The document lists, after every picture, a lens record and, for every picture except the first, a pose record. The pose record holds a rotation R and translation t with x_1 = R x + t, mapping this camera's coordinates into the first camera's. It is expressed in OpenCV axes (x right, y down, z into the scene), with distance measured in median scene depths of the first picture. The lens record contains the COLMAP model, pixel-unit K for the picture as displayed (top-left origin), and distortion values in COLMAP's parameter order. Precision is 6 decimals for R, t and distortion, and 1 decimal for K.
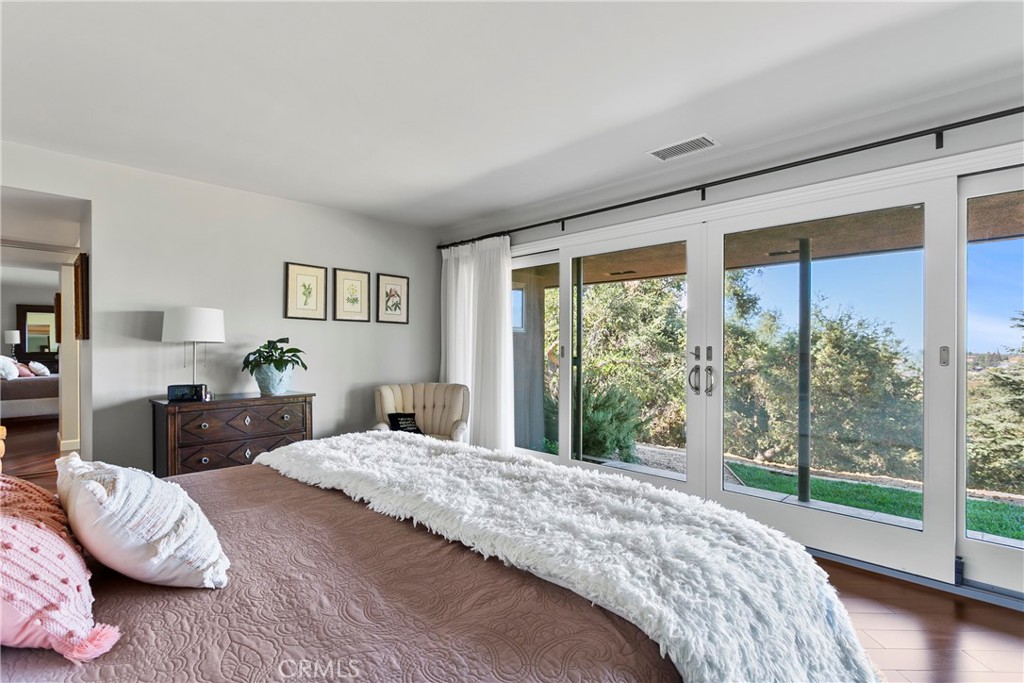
lens RADIAL K [[503.7, 0, 512.0], [0, 503.7, 341.5], [0, 0, 1]] dist [0.034431, 0.000246]
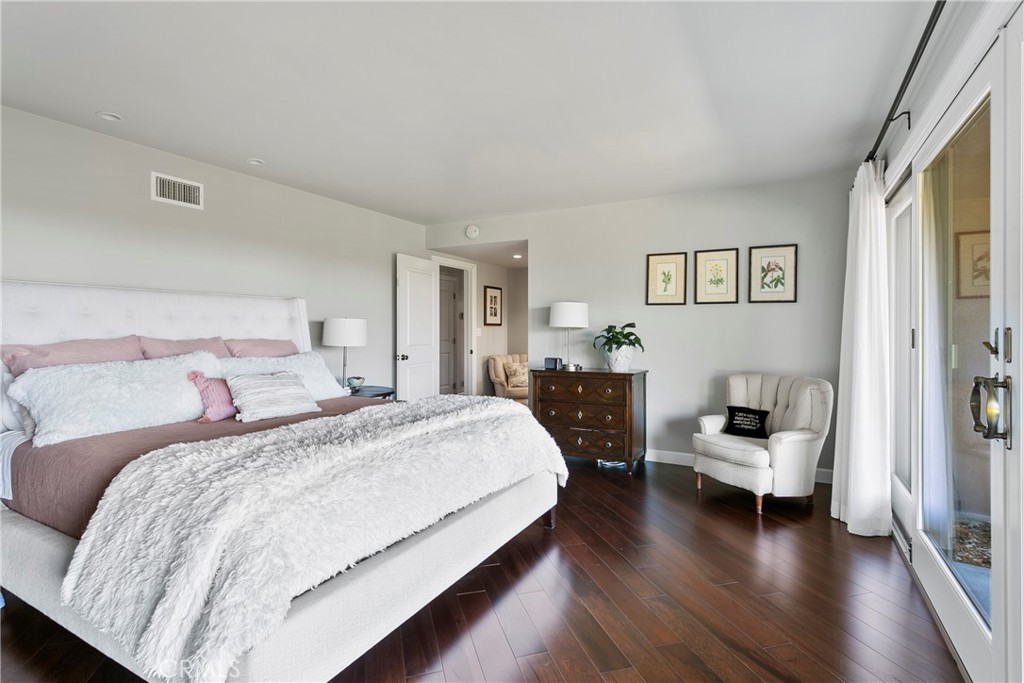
lens RADIAL K [[503.7, 0, 512.0], [0, 503.7, 341.5], [0, 0, 1]] dist [0.034431, 0.000246]
pose [[0.273574, 0.019580, -0.961652, 0.512728], [0.008561, 0.999704, 0.022790, 0.006263], [0.961813, -0.014467, 0.273325, 0.383603]]
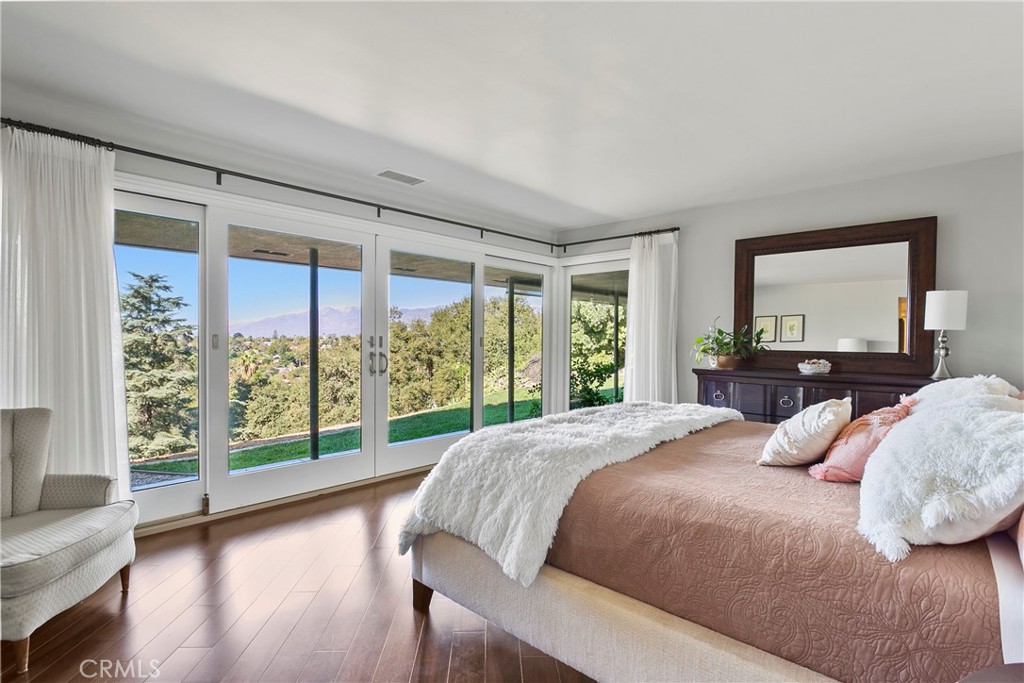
lens RADIAL K [[493.9, 0, 507.9], [0, 493.9, 338.6], [0, 0, 1]] dist [-0.017018, 0.000157]
pose [[-0.032231, -0.004711, 0.999469, -0.627074], [-0.015731, 0.999867, 0.004206, 0.004121], [-0.999357, -0.015587, -0.032301, 0.549537]]
